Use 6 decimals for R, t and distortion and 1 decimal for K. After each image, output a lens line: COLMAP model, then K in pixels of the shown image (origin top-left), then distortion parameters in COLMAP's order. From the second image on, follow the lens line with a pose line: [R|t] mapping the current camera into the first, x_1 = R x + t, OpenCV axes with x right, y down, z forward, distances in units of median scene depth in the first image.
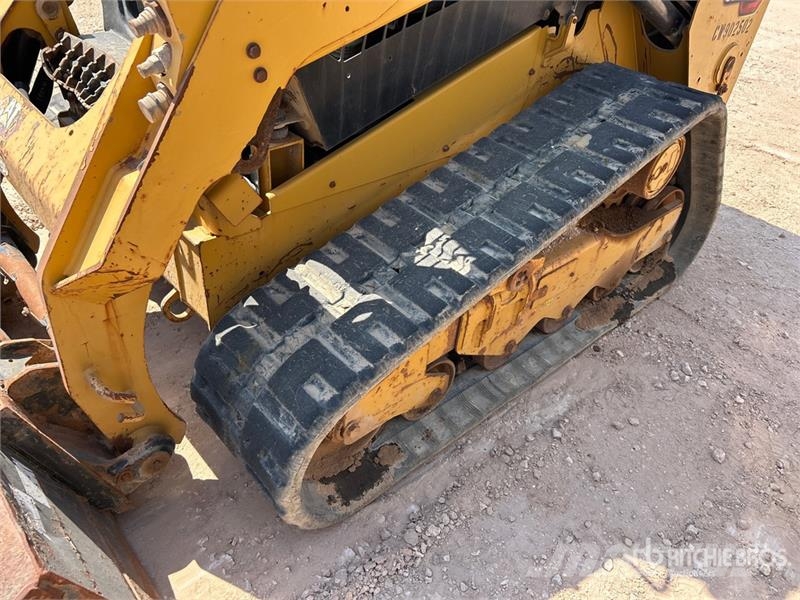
lens RADIAL K [[607.4, 0, 400.0], [0, 607.4, 301.6], [0, 0, 1]] dist [0.048810, -0.059968]
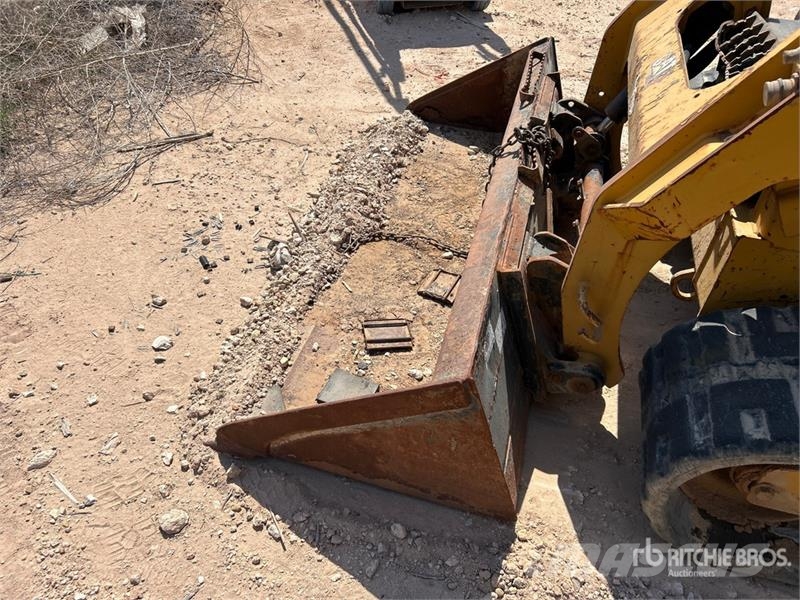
lens RADIAL K [[607.4, 0, 400.0], [0, 607.4, 303.2], [0, 0, 1]] dist [0.048810, -0.059968]
pose [[0.540772, 0.520365, -0.660897, 0.081618], [-0.504363, 0.829374, 0.240327, 0.032417], [0.673189, 0.203370, 0.710955, -0.059812]]
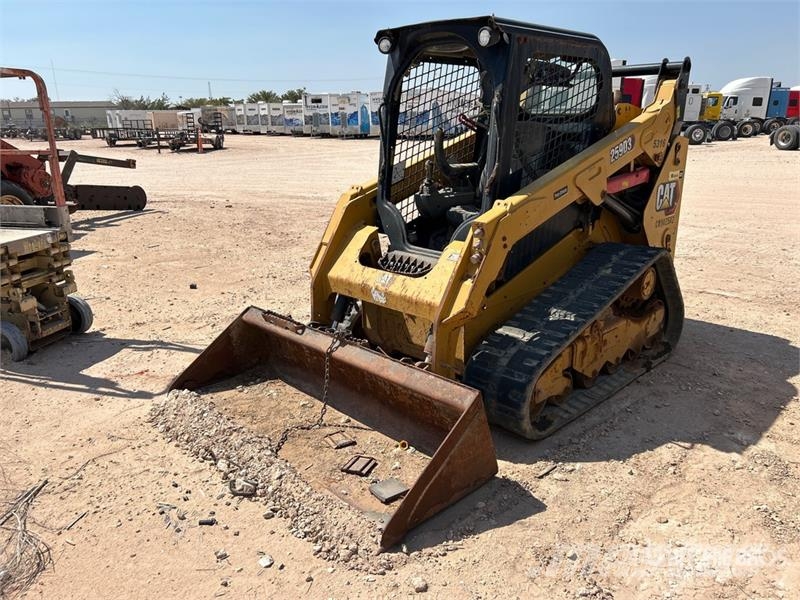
lens RADIAL K [[607.4, 0, 395.0], [0, 607.4, 305.4], [0, 0, 1]] dist [0.048810, -0.059968]
pose [[0.993494, -0.113608, 0.007870, -0.561030], [0.109019, 0.928827, -0.354111, 0.619591], [0.032920, 0.352666, 0.935170, -1.181530]]
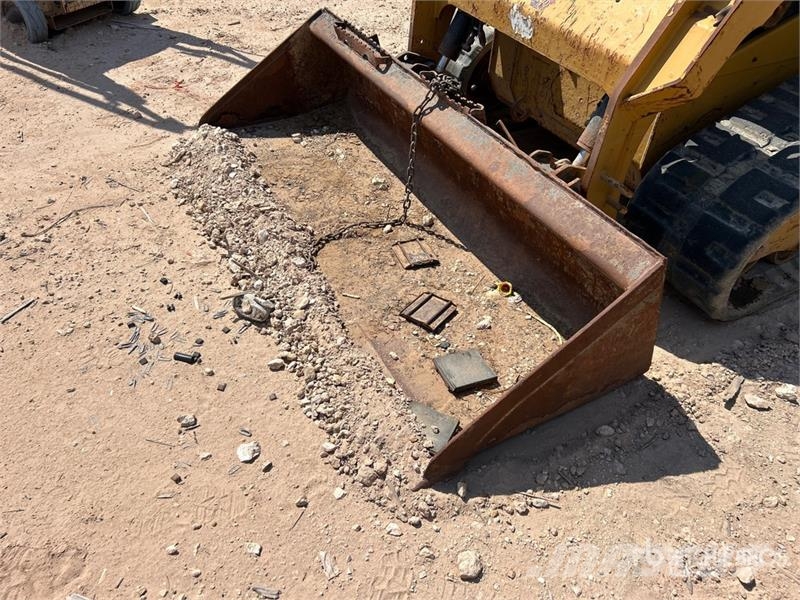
lens RADIAL K [[607.4, 0, 399.5], [0, 607.4, 301.4], [0, 0, 1]] dist [0.048810, -0.059968]
pose [[0.975432, 0.112148, -0.189620, -0.541334], [-0.099615, 0.992240, 0.074414, 0.288389], [0.196494, -0.053696, 0.979034, -0.422096]]
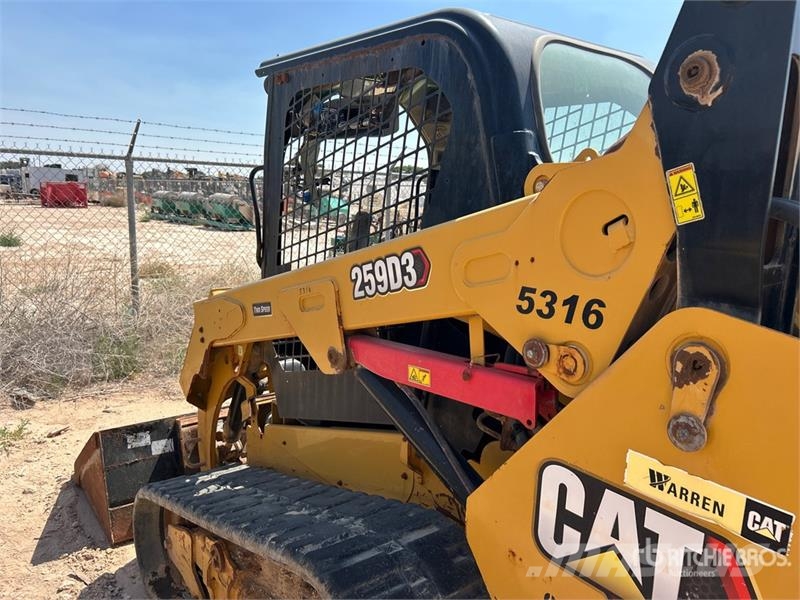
lens RADIAL K [[607.4, 0, 397.2], [0, 607.4, 297.6], [0, 0, 1]] dist [0.048810, -0.059968]
pose [[-0.070922, 0.078974, -0.994351, 1.431834], [-0.647229, 0.754874, 0.106117, -0.846247], [0.758990, 0.651098, -0.002423, 0.998687]]
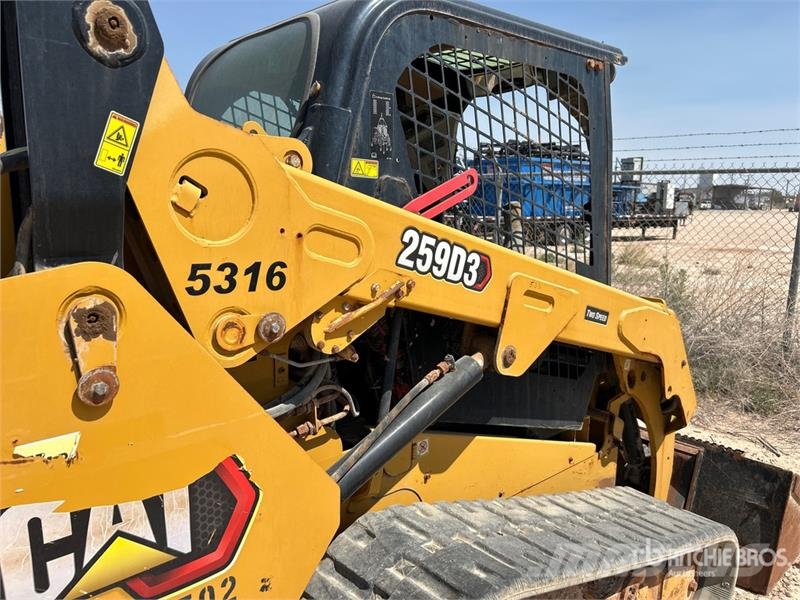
lens RADIAL K [[607.4, 0, 398.4], [0, 607.4, 300.8], [0, 0, 1]] dist [0.048810, -0.059968]
pose [[0.999737, -0.022933, -0.000068, 0.886960], [0.020155, 0.880029, -0.474493, -0.529796], [0.010941, 0.474366, 0.880259, 0.553826]]
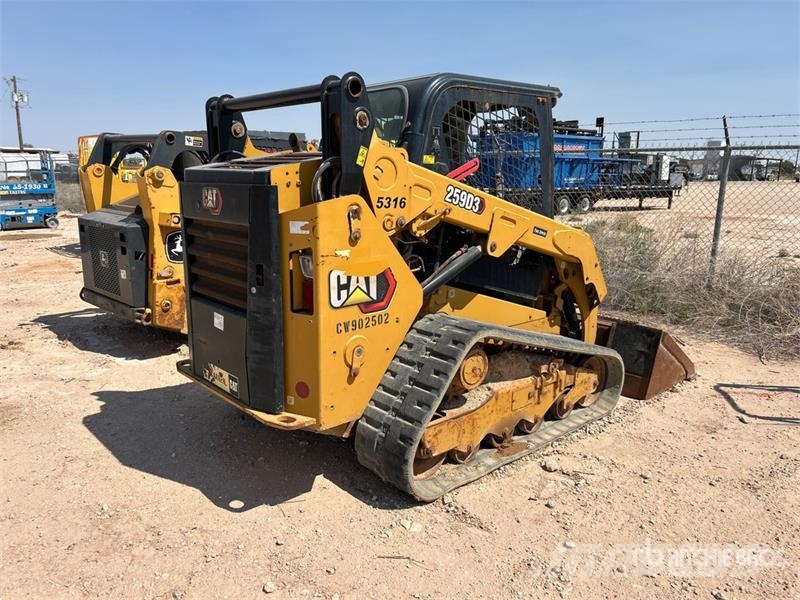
lens RADIAL K [[607.4, 0, 388.4], [0, 607.4, 304.3], [0, 0, 1]] dist [0.048810, -0.059968]
pose [[0.999325, -0.026661, -0.025263, 0.737123], [0.013087, 0.901135, -0.433340, 0.228621], [0.034319, 0.432717, 0.900876, -0.431754]]
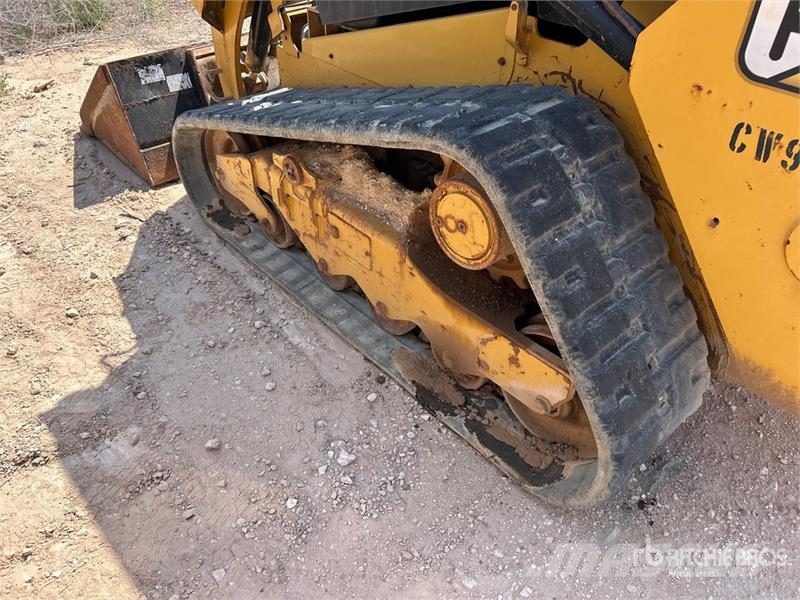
lens RADIAL K [[607.4, 0, 401.3], [0, 607.4, 301.2], [0, 0, 1]] dist [0.048810, -0.059968]
pose [[-0.002803, 0.563142, -0.826356, 1.372405], [-0.620955, 0.646756, 0.442856, -0.555609], [0.783841, 0.514371, 0.347873, 0.945233]]
